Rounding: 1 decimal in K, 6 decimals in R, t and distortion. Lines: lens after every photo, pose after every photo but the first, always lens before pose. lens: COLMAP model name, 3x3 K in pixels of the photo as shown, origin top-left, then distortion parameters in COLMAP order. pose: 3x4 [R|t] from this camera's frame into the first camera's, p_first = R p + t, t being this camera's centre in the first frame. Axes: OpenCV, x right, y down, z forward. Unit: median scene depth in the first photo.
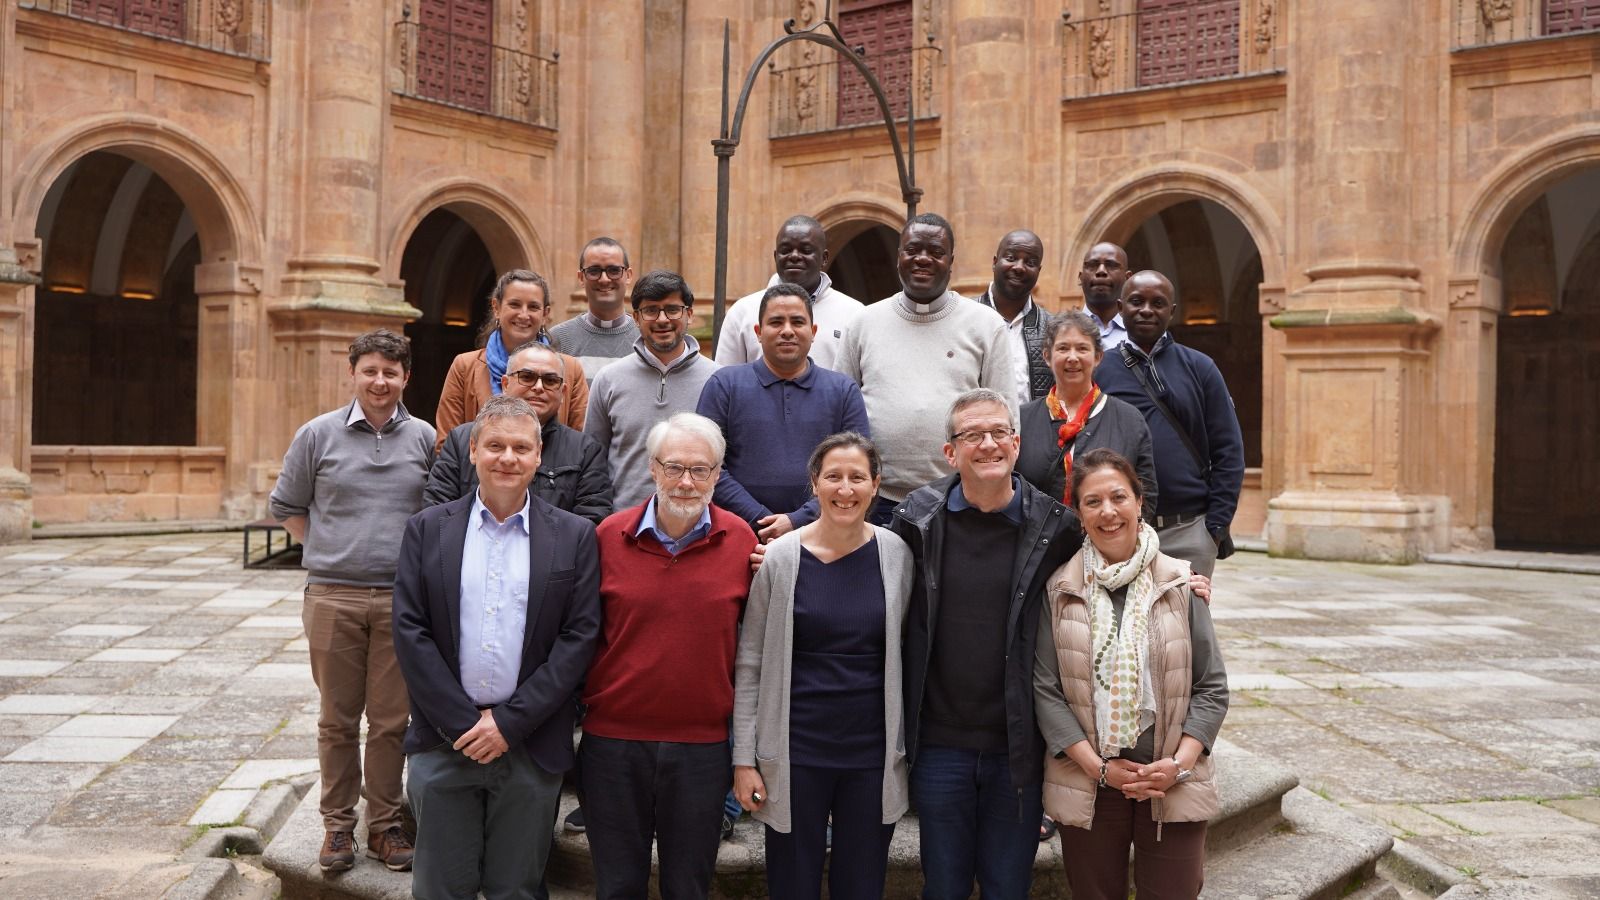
lens RADIAL K [[1726.6, 0, 800.0], [0, 1726.6, 450.0], [0, 0, 1]] dist [0.007553, 0.008960]
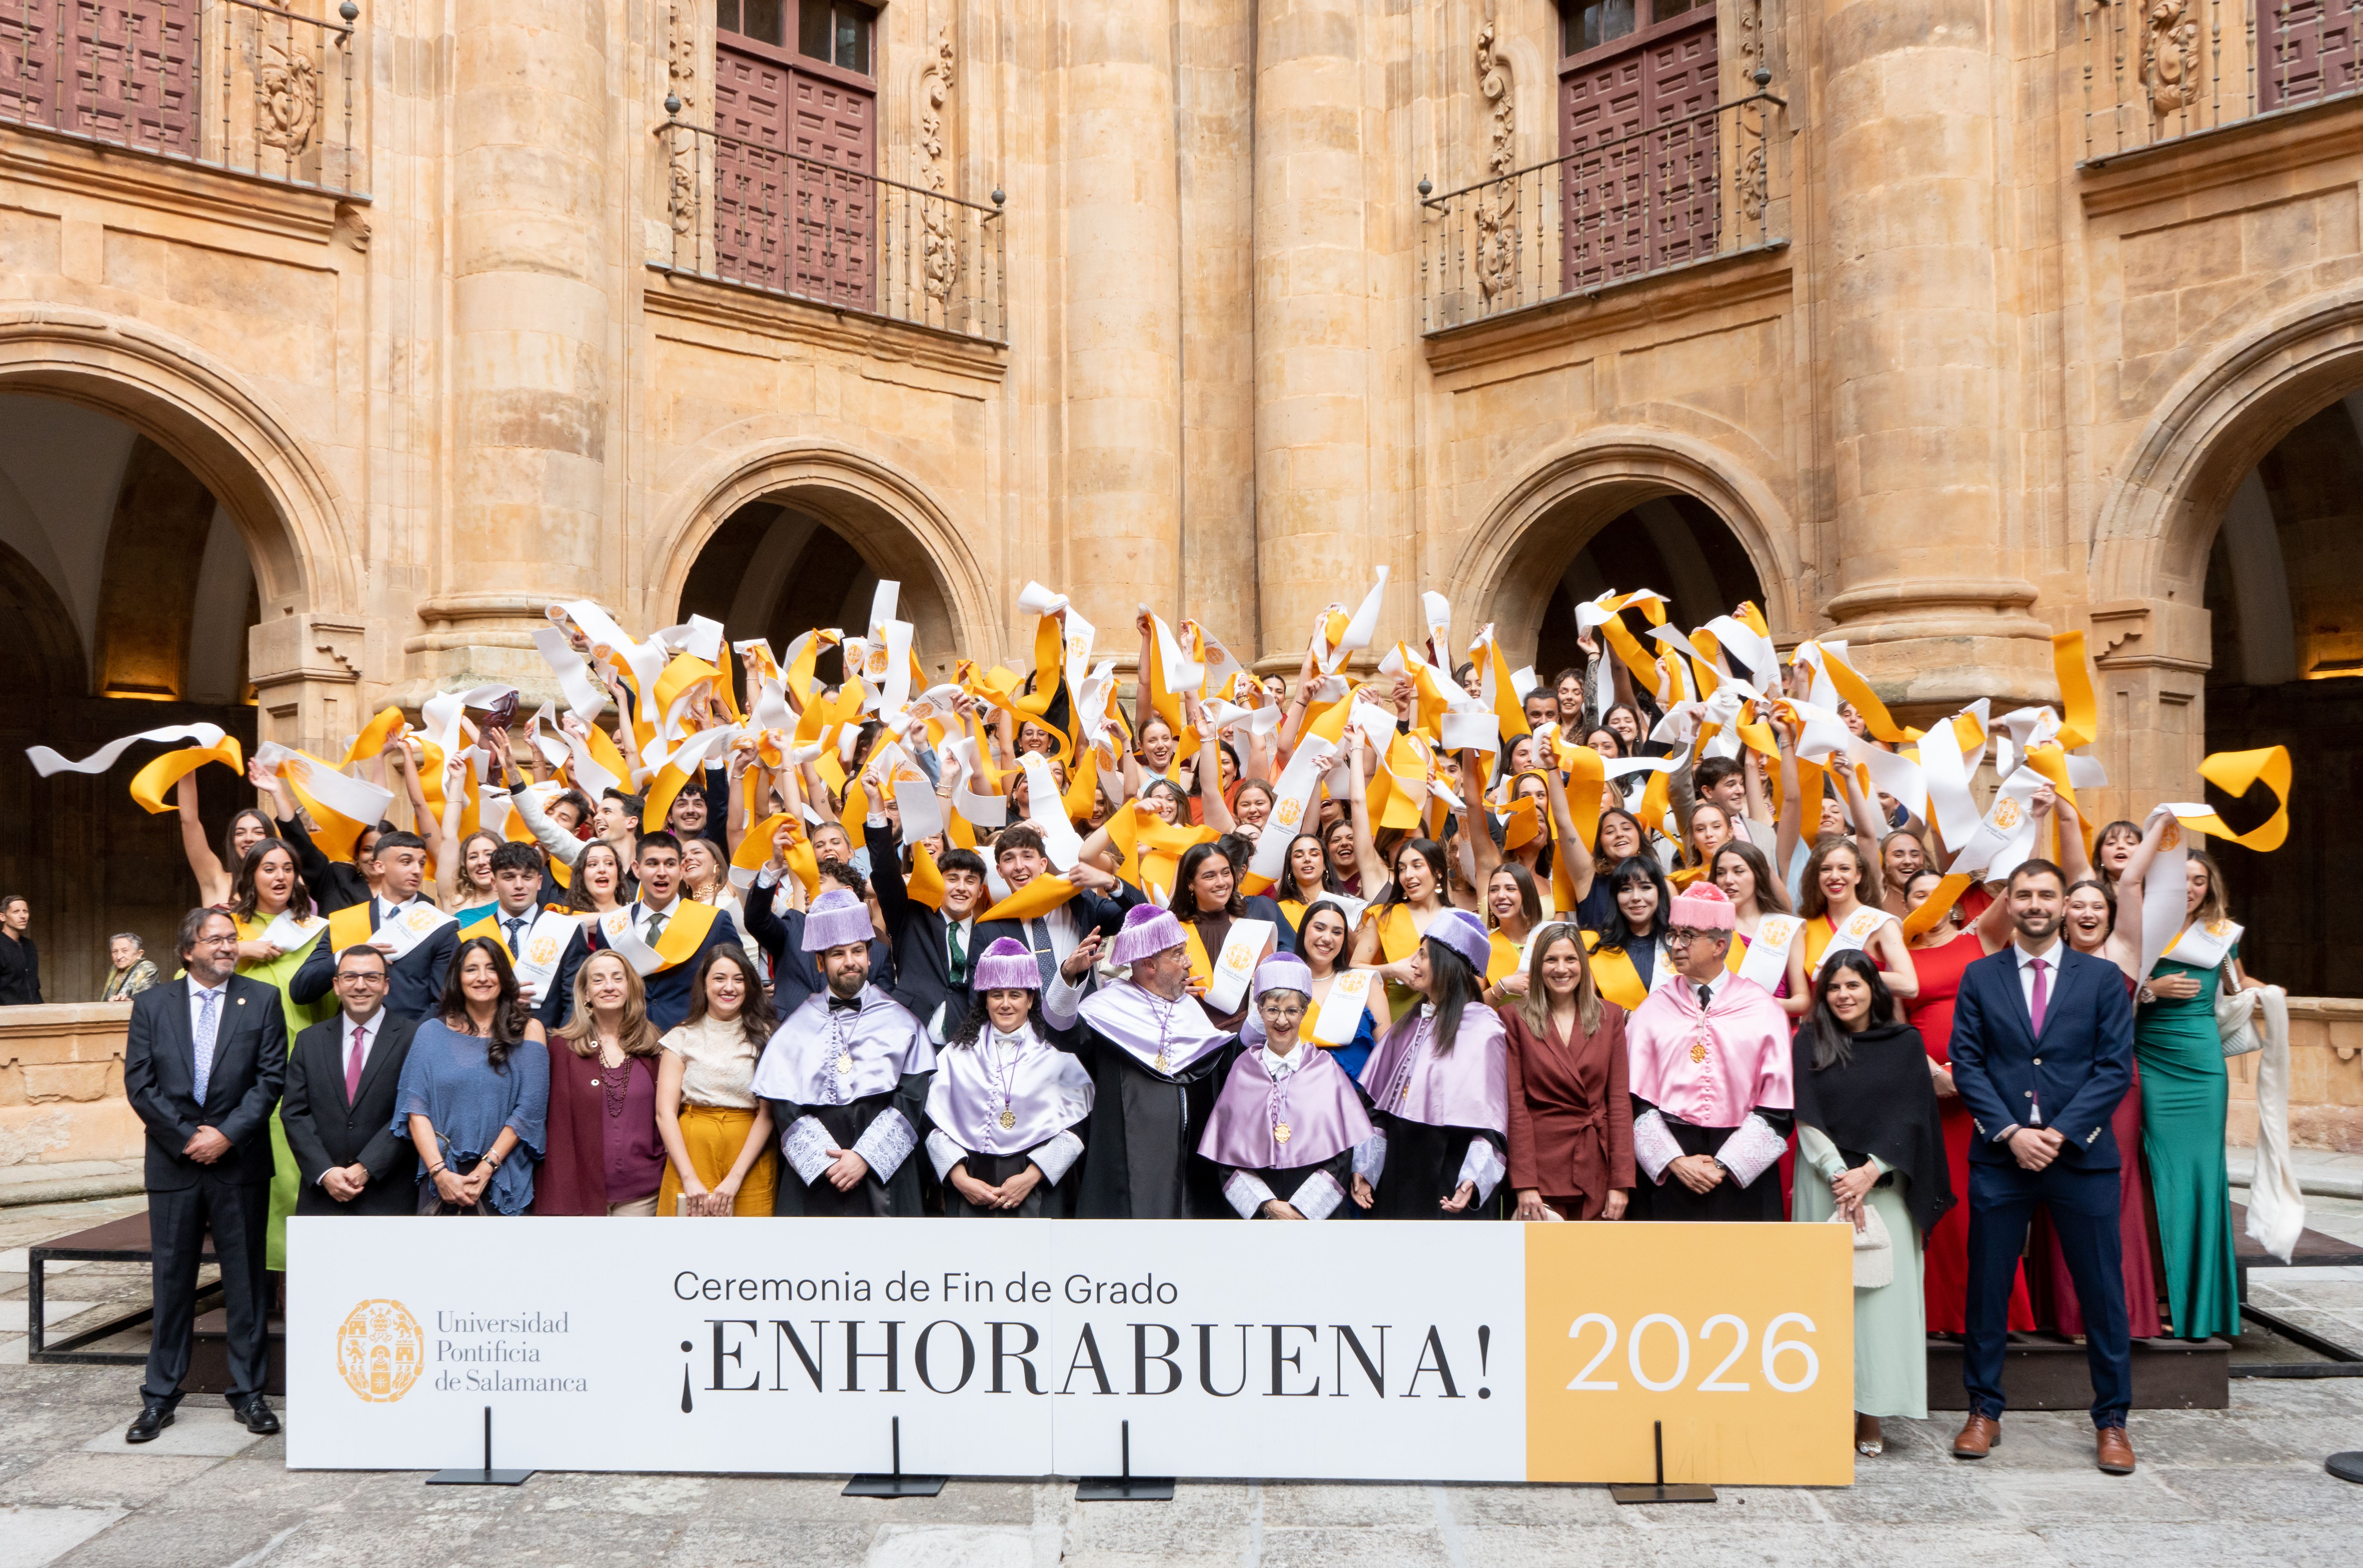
lens RADIAL K [[2013.7, 0, 1182.4], [0, 2013.7, 845.6], [0, 0, 1]] dist [-0.006730, -0.006353]
pose [[0.985331, -0.027460, -0.168429, 0.007802], [0.023298, 0.999374, -0.026640, -0.021792], [0.169055, 0.022325, 0.985354, 0.460024]]
